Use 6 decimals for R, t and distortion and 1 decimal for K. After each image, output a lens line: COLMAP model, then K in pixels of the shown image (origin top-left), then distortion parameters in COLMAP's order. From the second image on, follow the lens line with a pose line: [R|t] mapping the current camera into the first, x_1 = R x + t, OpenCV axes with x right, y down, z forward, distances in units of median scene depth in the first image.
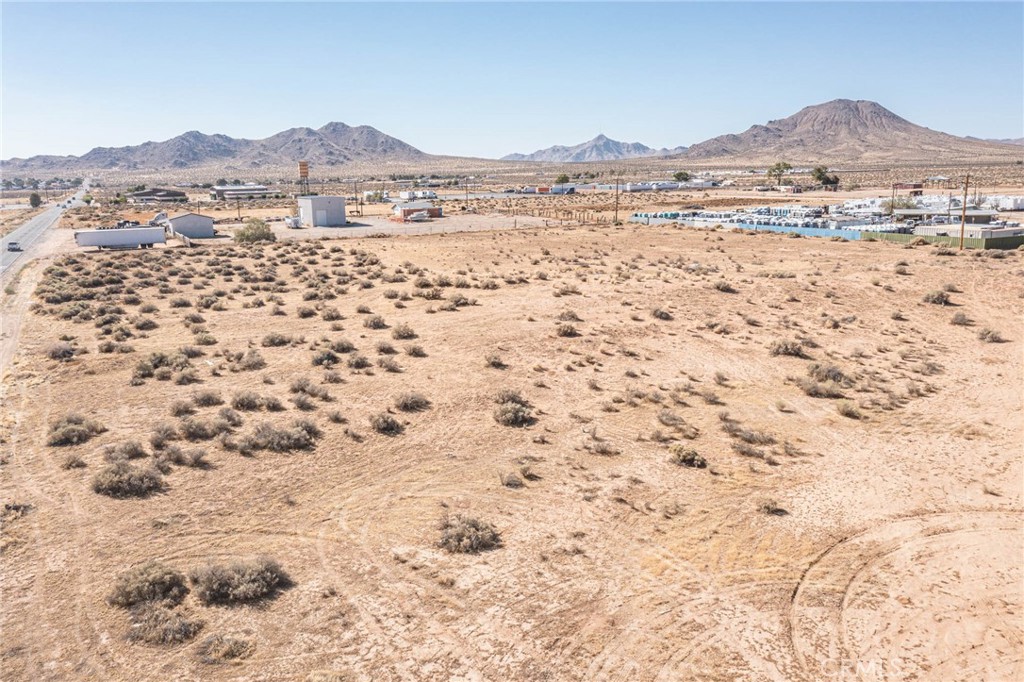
lens RADIAL K [[808.0, 0, 506.3], [0, 808.0, 337.8], [0, 0, 1]] dist [-0.009782, 0.014709]
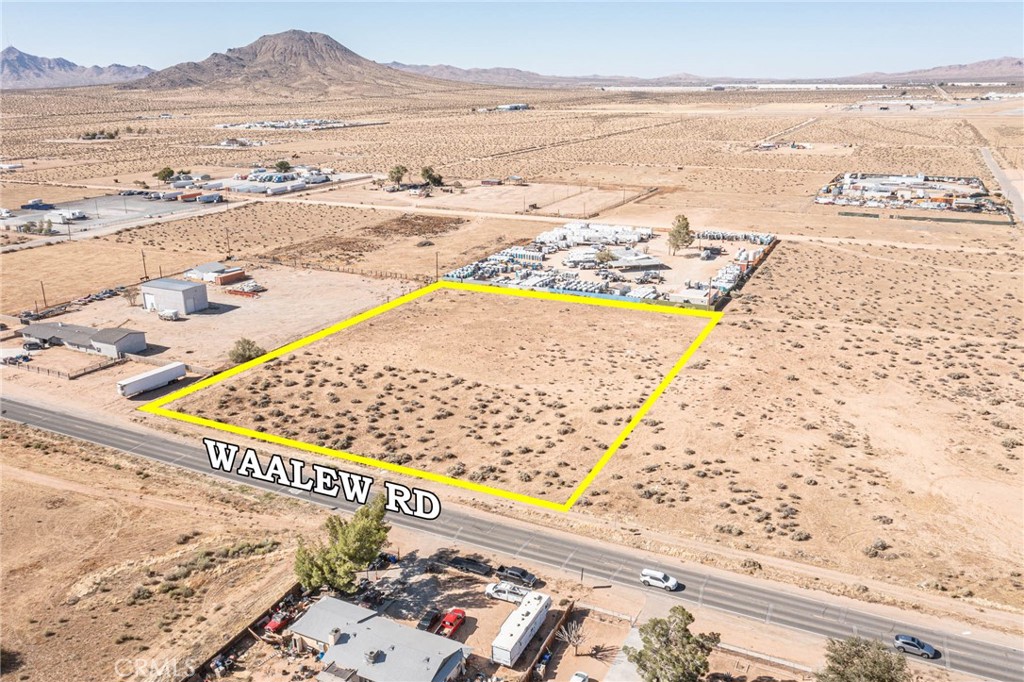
lens RADIAL K [[808.0, 0, 507.0], [0, 808.0, 343.7], [0, 0, 1]] dist [-0.009782, 0.014709]
pose [[0.797739, -0.171450, 0.578115, -0.035749], [0.111764, 0.984156, 0.137647, -0.014258], [-0.592555, -0.045194, 0.804262, -0.007048]]
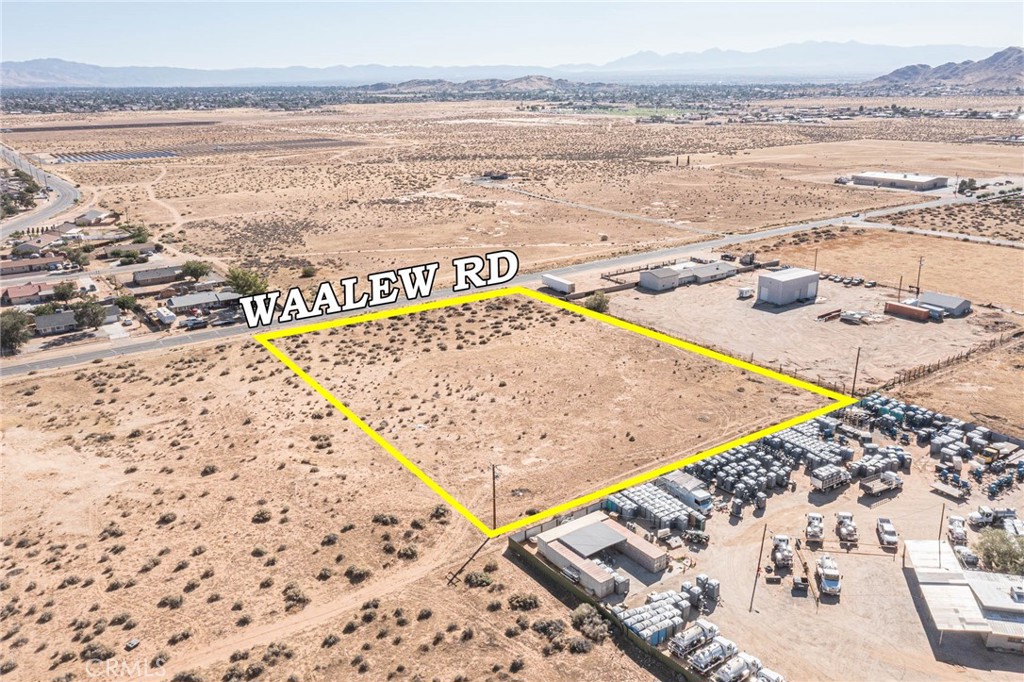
lens RADIAL K [[808.0, 0, 520.6], [0, 808.0, 317.1], [0, 0, 1]] dist [-0.009782, 0.014709]
pose [[0.157718, 0.296209, -0.942011, 0.052694], [-0.189560, 0.945291, 0.265503, -0.024440], [0.969119, 0.136693, 0.205238, 0.032178]]
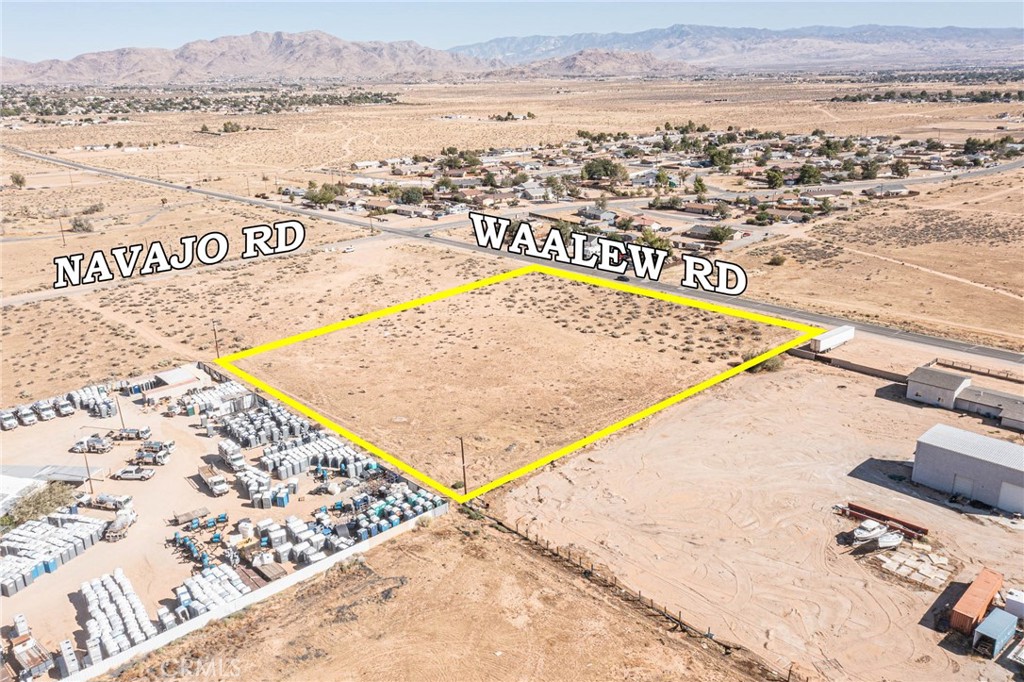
lens RADIAL K [[808.0, 0, 515.3], [0, 808.0, 344.6], [0, 0, 1]] dist [-0.009782, 0.014709]
pose [[-0.954264, 0.132340, -0.268078, 0.015231], [-0.020490, 0.865630, 0.500265, -0.036160], [0.298262, 0.482878, -0.823328, 0.094513]]
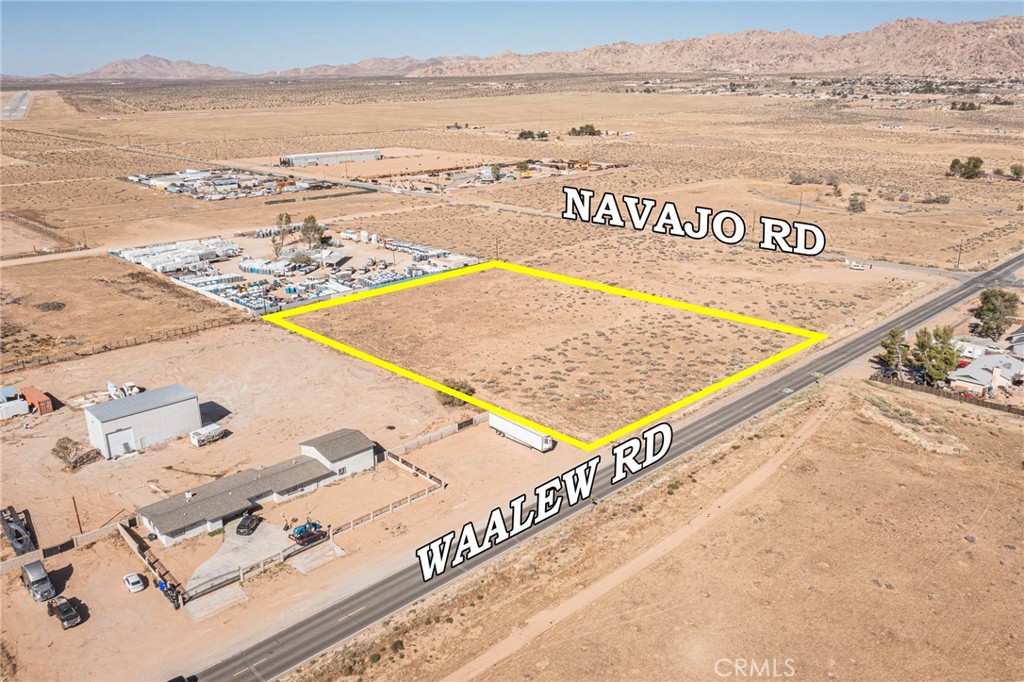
lens RADIAL K [[808.0, 0, 515.8], [0, 808.0, 345.7], [0, 0, 1]] dist [-0.009782, 0.014709]
pose [[-0.312230, -0.274369, 0.909524, -0.064671], [0.202322, 0.916219, 0.345844, -0.027651], [-0.928212, 0.292000, -0.230561, 0.061411]]
